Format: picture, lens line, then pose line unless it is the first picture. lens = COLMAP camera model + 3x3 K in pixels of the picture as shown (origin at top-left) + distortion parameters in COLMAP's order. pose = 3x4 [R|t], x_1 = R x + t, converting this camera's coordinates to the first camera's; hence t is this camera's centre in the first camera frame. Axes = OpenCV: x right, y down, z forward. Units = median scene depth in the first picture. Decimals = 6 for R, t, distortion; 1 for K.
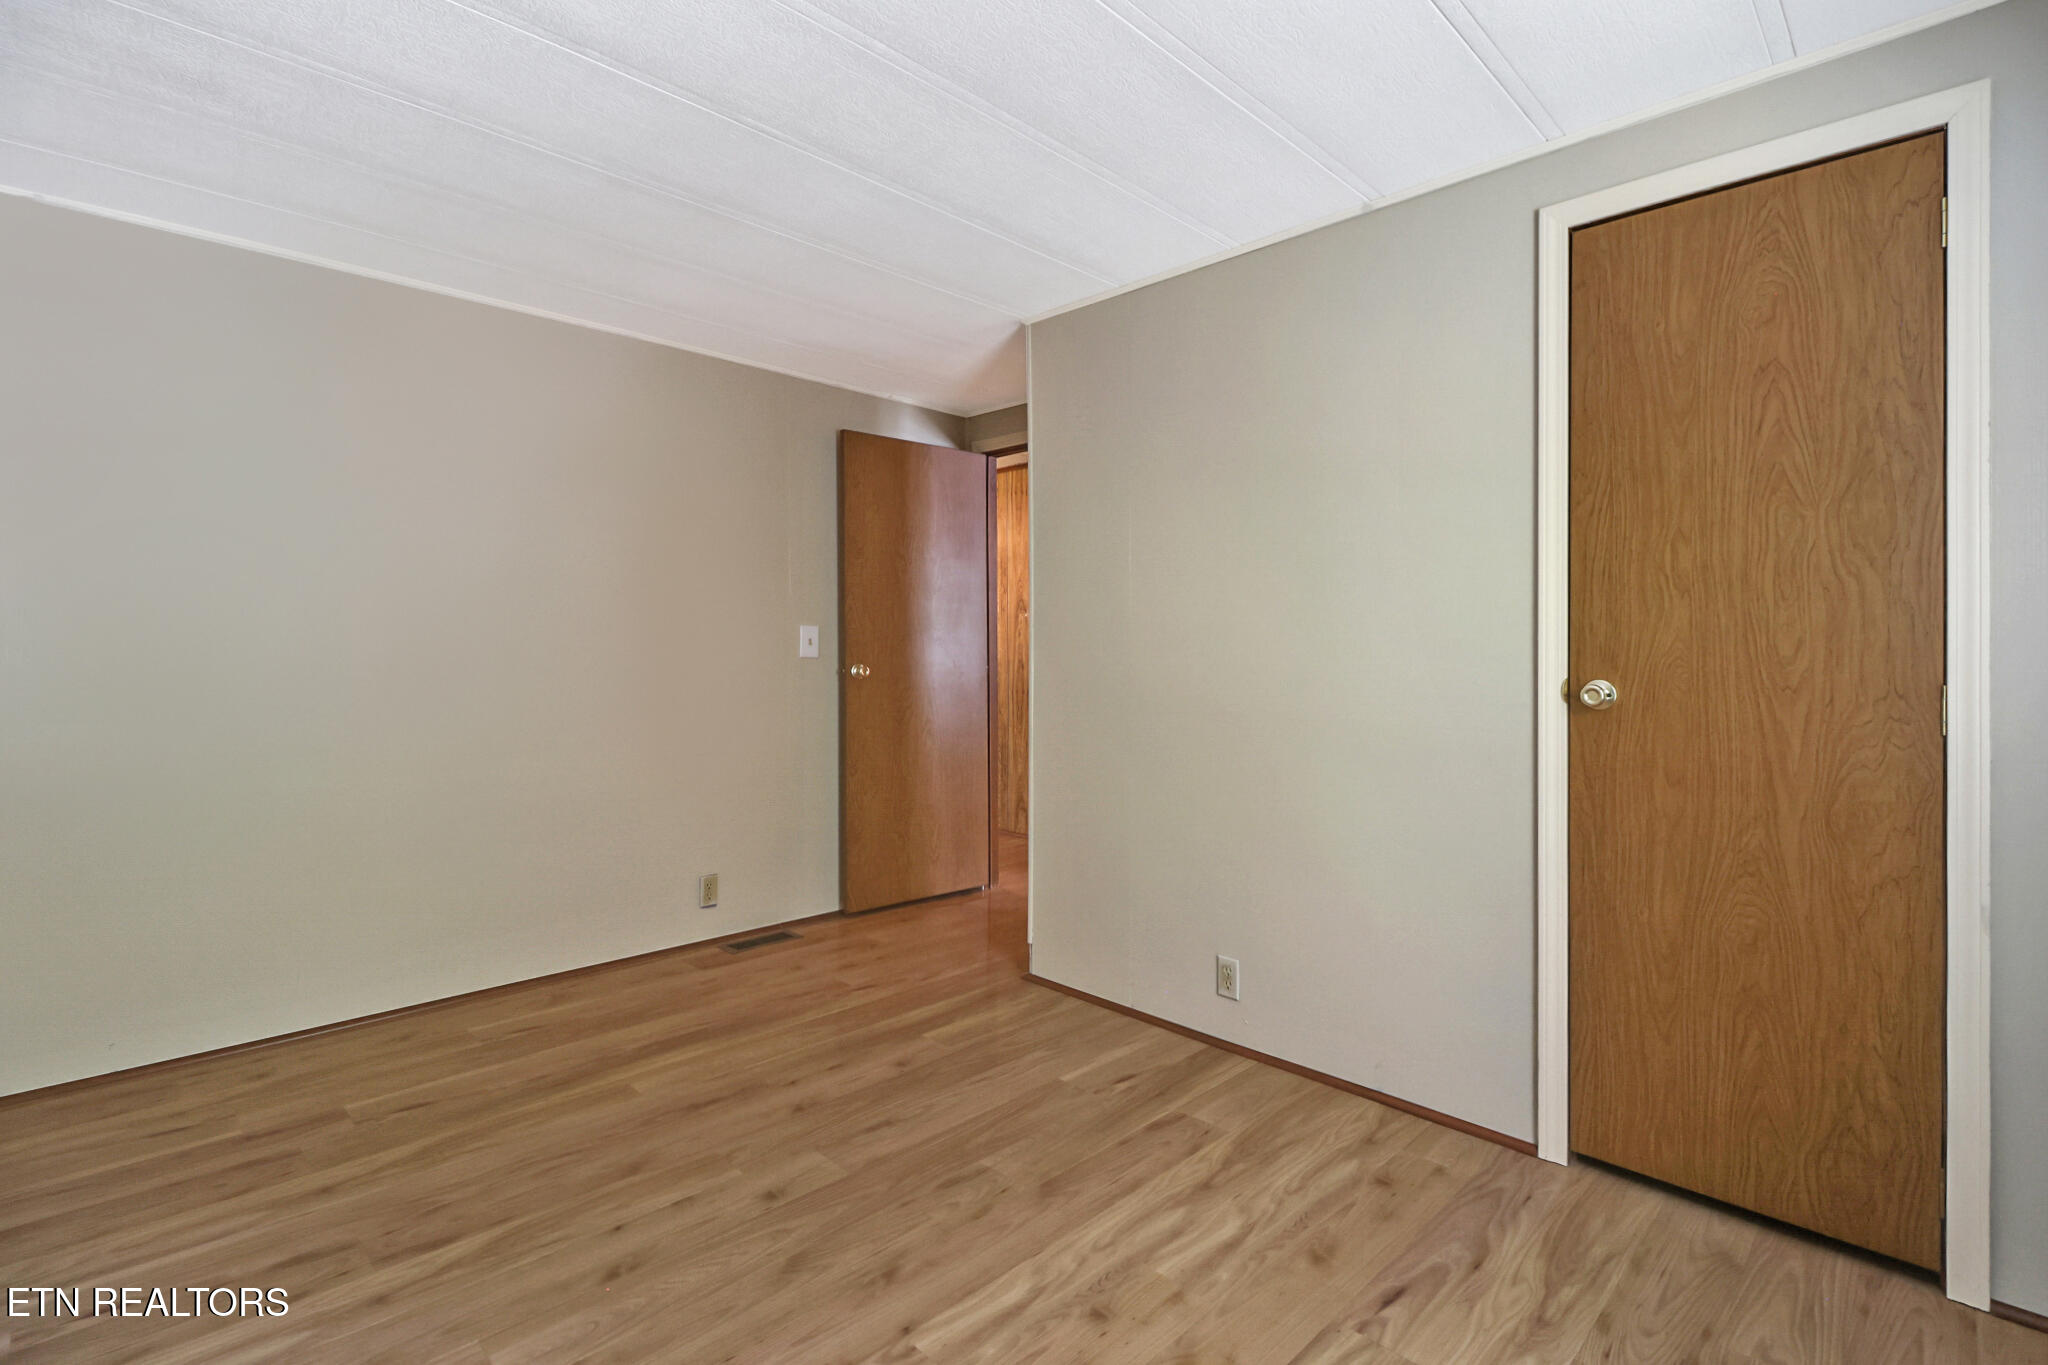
lens RADIAL K [[943.2, 0, 1026.6], [0, 943.2, 671.2], [0, 0, 1]] dist [0.000847, -0.004942]
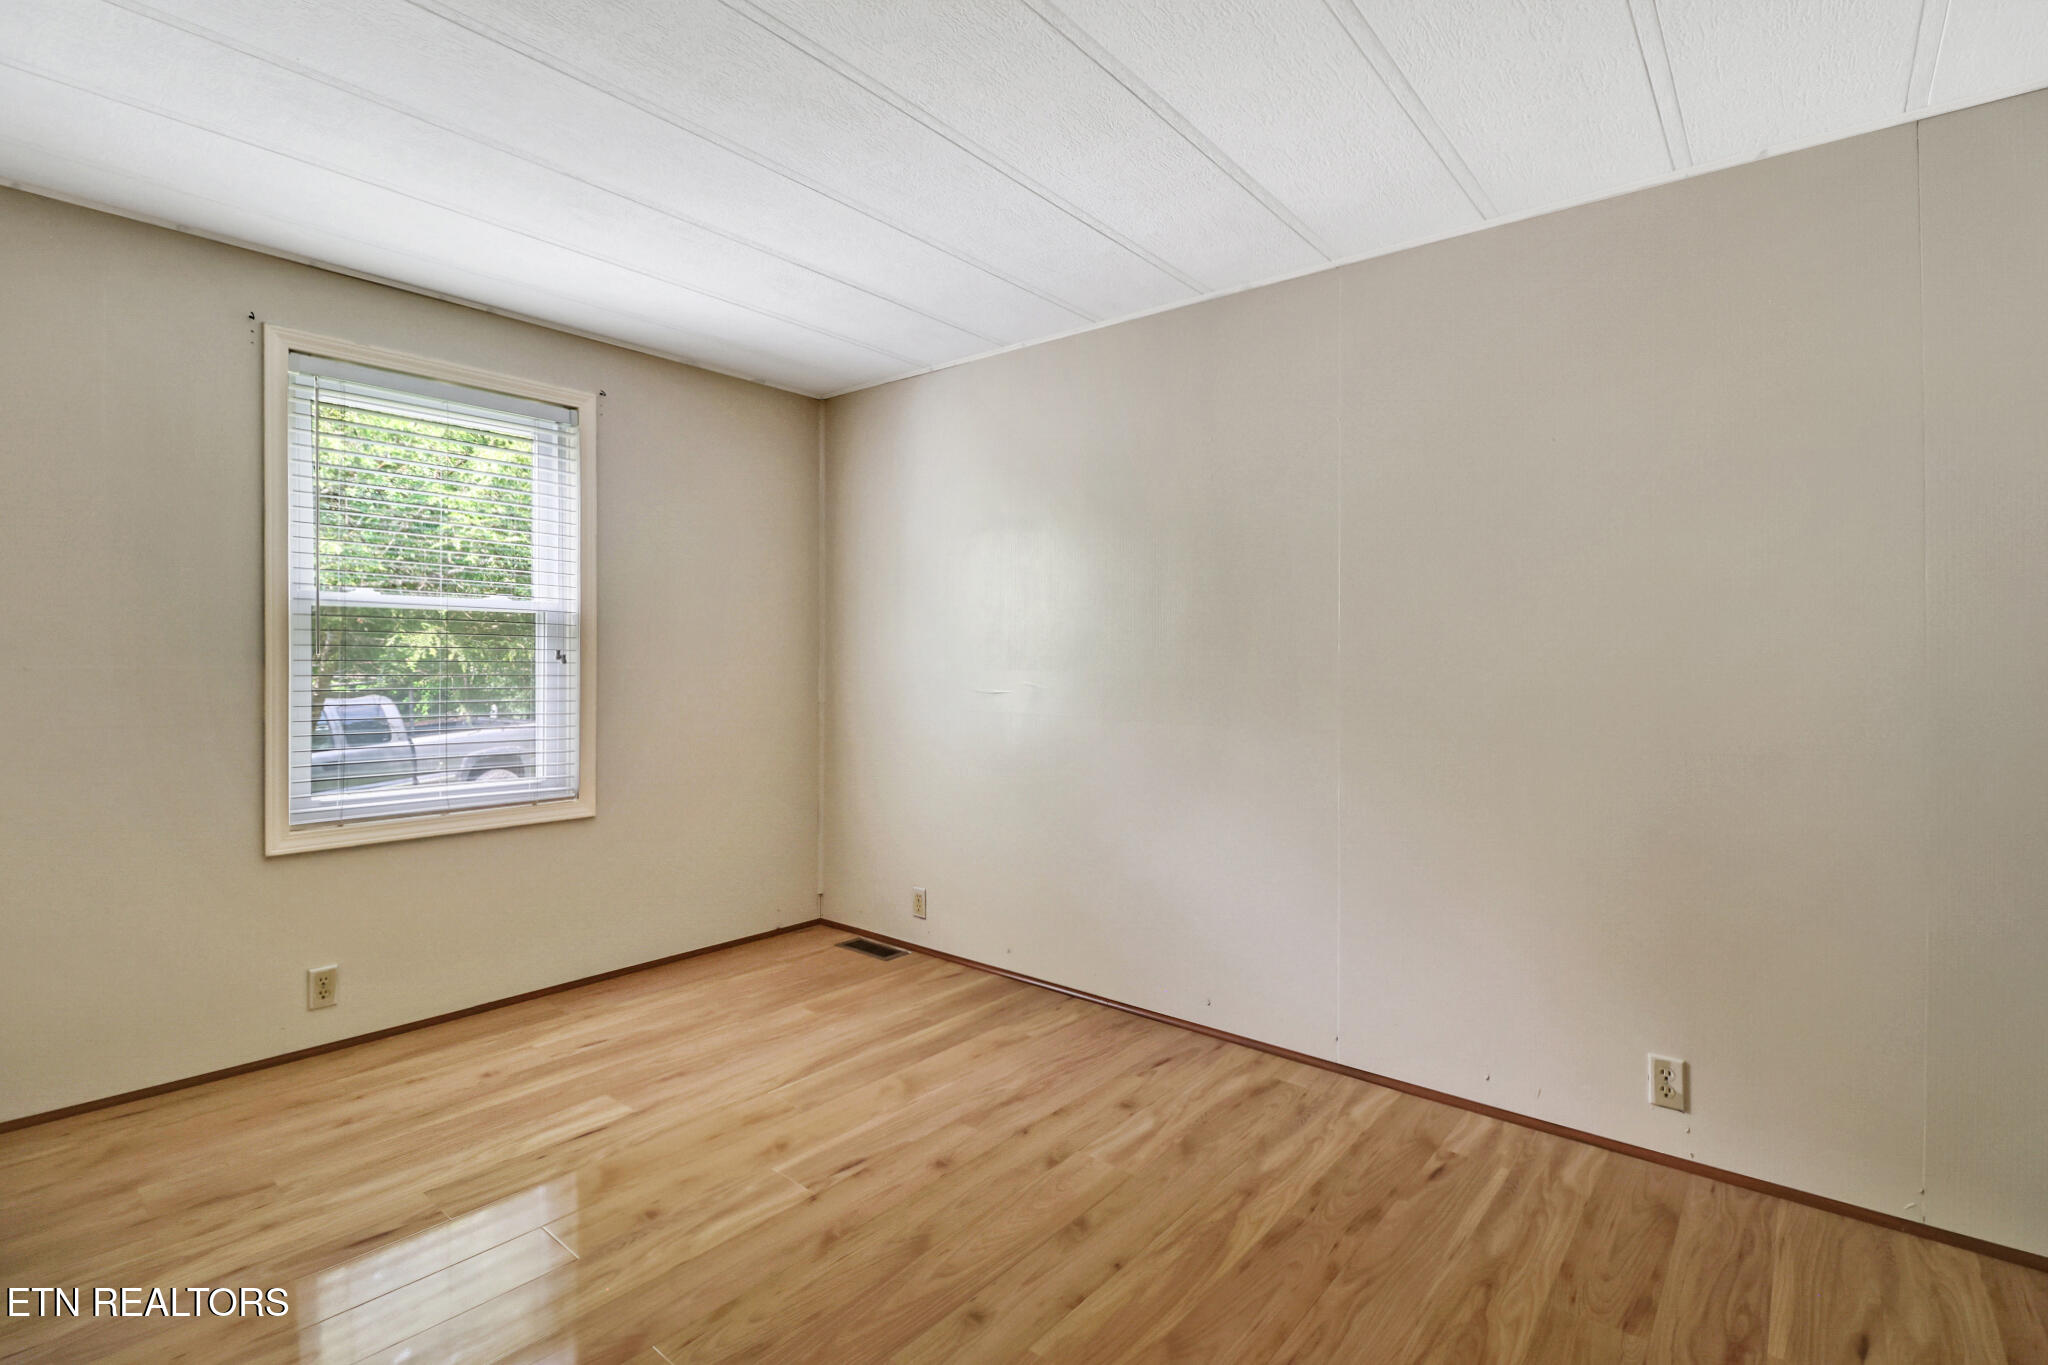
lens RADIAL K [[943.2, 0, 1016.7], [0, 943.2, 682.0], [0, 0, 1]] dist [0.000847, -0.004942]
pose [[-0.996725, -0.009222, -0.080336, -0.256661], [-0.012308, 0.999201, 0.038012, -0.038988], [0.079921, 0.038876, -0.996043, 1.988532]]
